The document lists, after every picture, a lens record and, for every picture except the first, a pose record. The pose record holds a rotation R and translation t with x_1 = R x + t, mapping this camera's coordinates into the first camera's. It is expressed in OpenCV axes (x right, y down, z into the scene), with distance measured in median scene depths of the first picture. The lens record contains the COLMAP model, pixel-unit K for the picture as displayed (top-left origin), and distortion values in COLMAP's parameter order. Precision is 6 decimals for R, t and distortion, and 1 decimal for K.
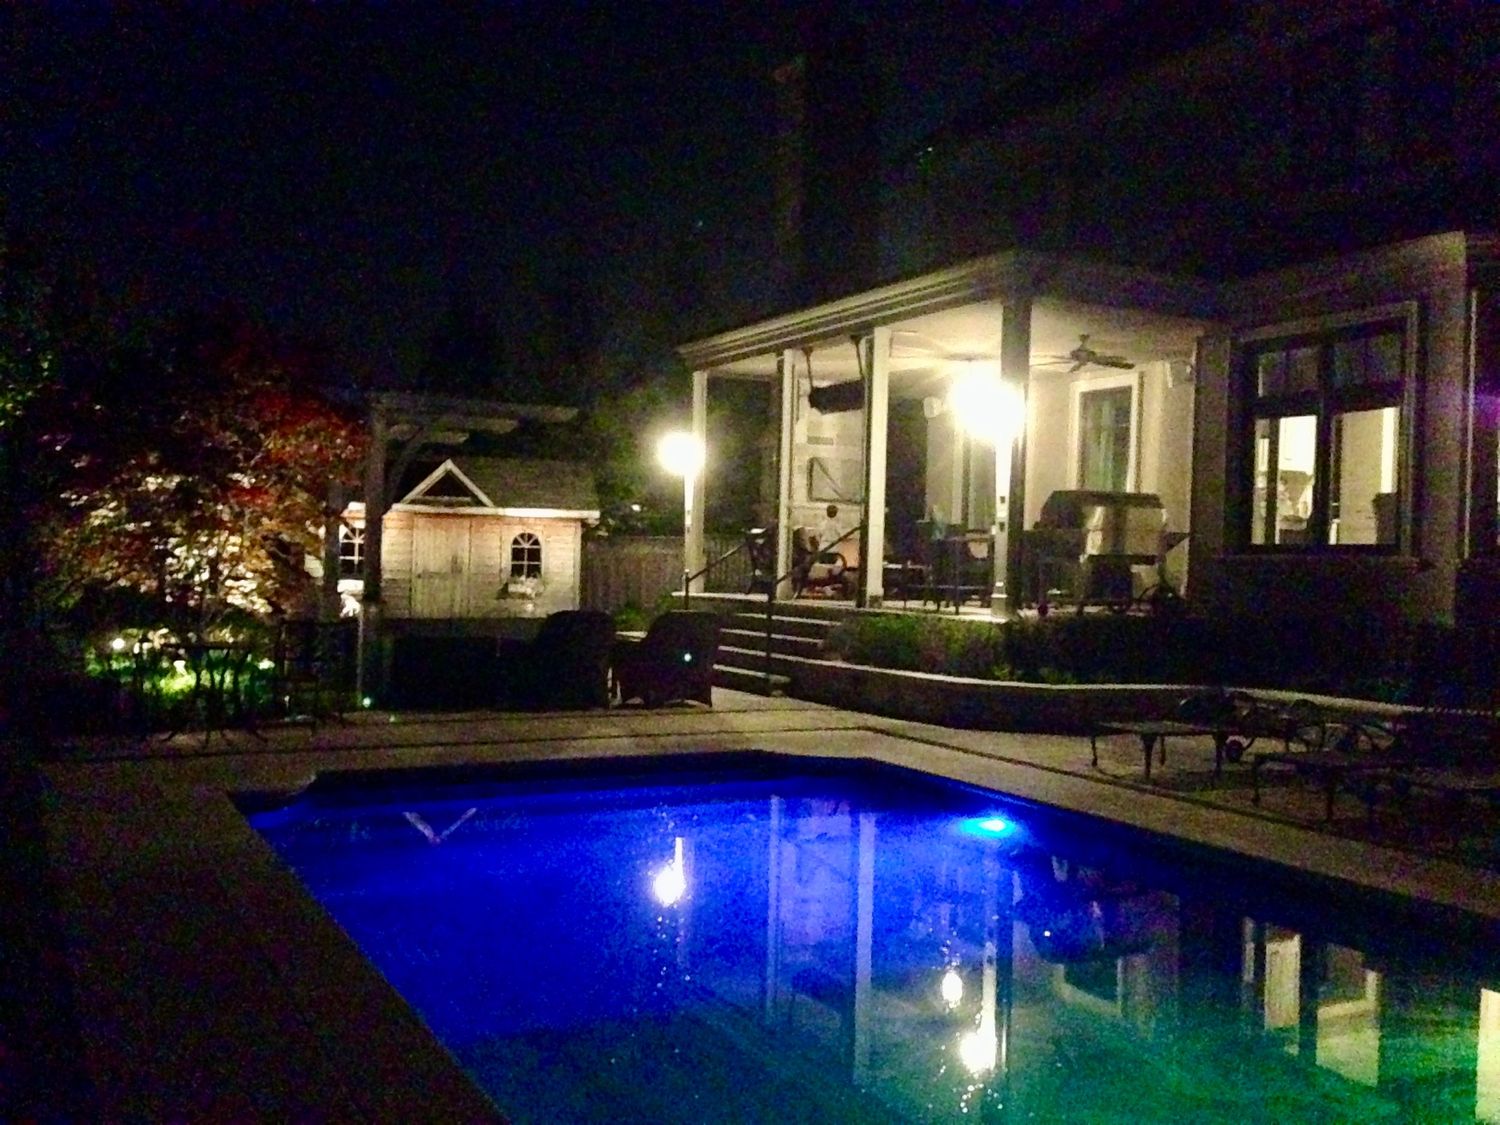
lens RADIAL K [[1384.2, 0, 750.0], [0, 1384.2, 562.5], [0, 0, 1]] dist [0.110224, -0.191261]
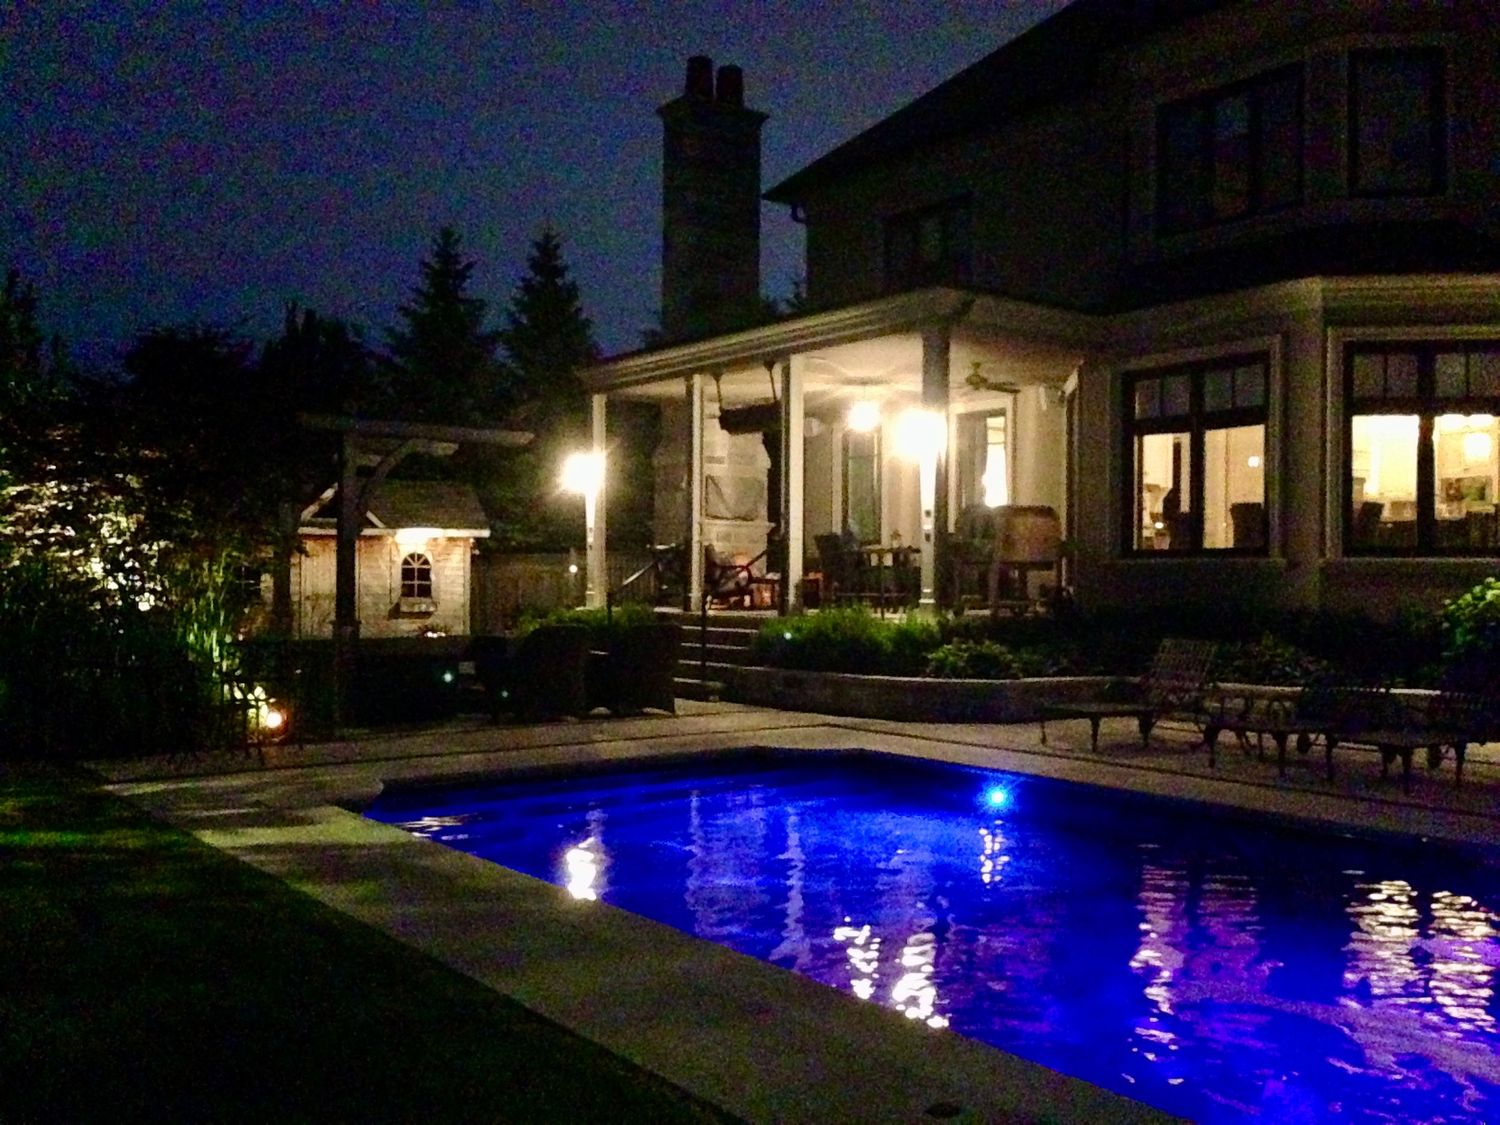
lens RADIAL K [[1384.2, 0, 750.0], [0, 1384.2, 562.5], [0, 0, 1]] dist [0.110224, -0.191261]
pose [[0.987293, -0.020642, 0.157564, -0.109871], [0.022365, 0.999708, -0.009167, 0.000383], [-0.157329, 0.012574, 0.987466, -0.050891]]
